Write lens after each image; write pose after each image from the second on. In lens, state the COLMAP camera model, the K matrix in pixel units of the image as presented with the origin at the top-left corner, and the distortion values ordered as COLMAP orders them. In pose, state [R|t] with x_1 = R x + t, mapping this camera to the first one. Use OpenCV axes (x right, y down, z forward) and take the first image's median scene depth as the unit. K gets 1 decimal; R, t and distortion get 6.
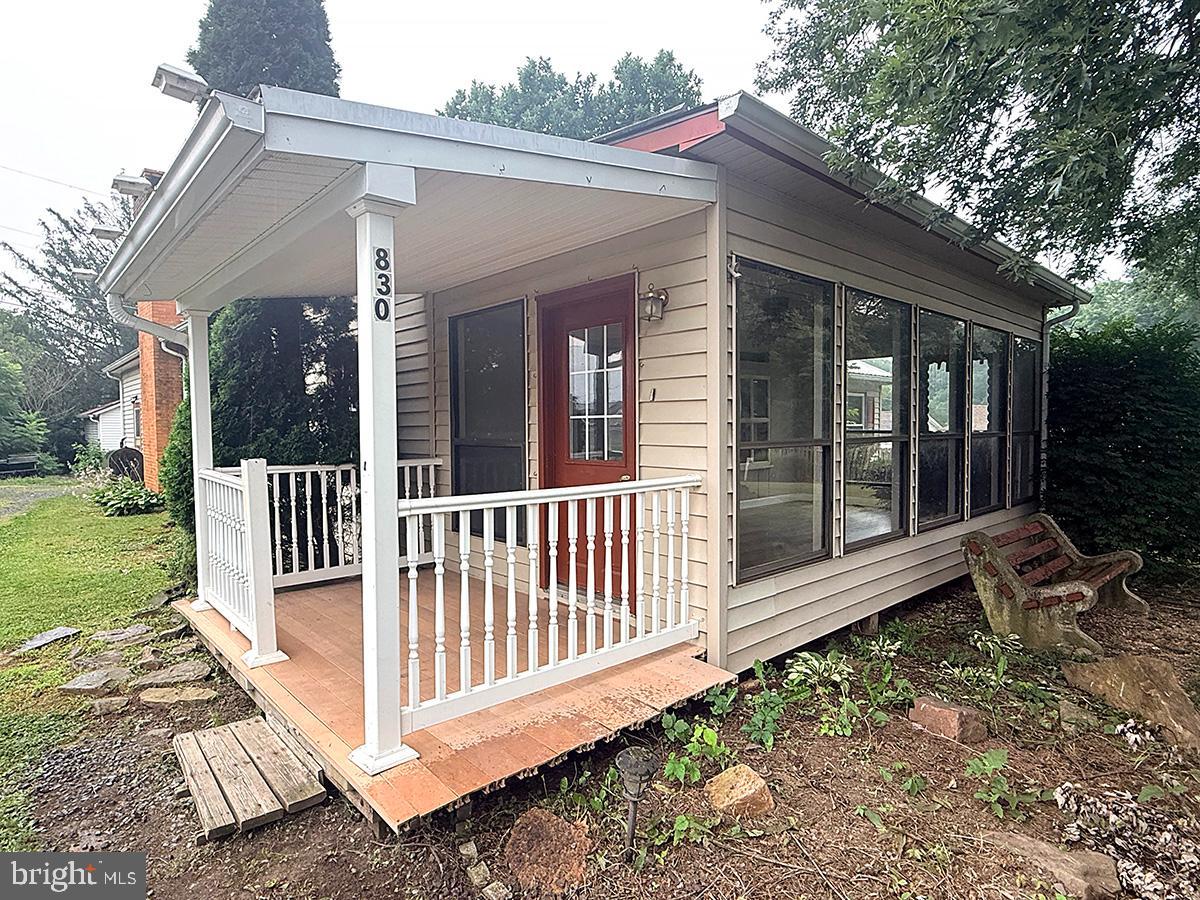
lens RADIAL K [[658.1, 0, 600.2], [0, 658.1, 452.0], [0, 0, 1]] dist [-0.007534, 0.004147]
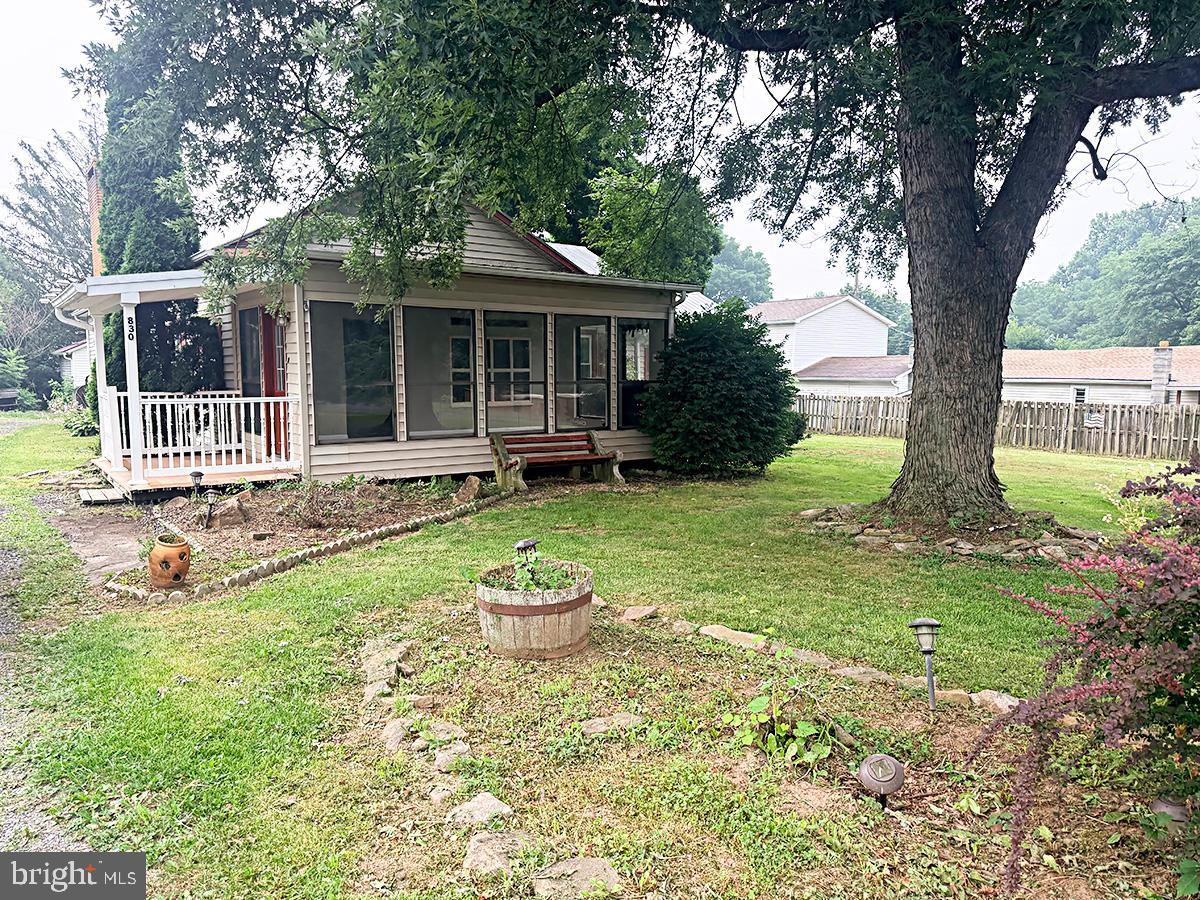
lens RADIAL K [[829.1, 0, 600.9], [0, 829.1, 450.7], [0, 0, 1]] dist [0.015029, -0.022439]
pose [[0.995387, 0.018778, -0.094087, 0.193928], [-0.012744, 0.997847, 0.064327, 0.003110], [0.095092, -0.062831, 0.993484, -0.233852]]
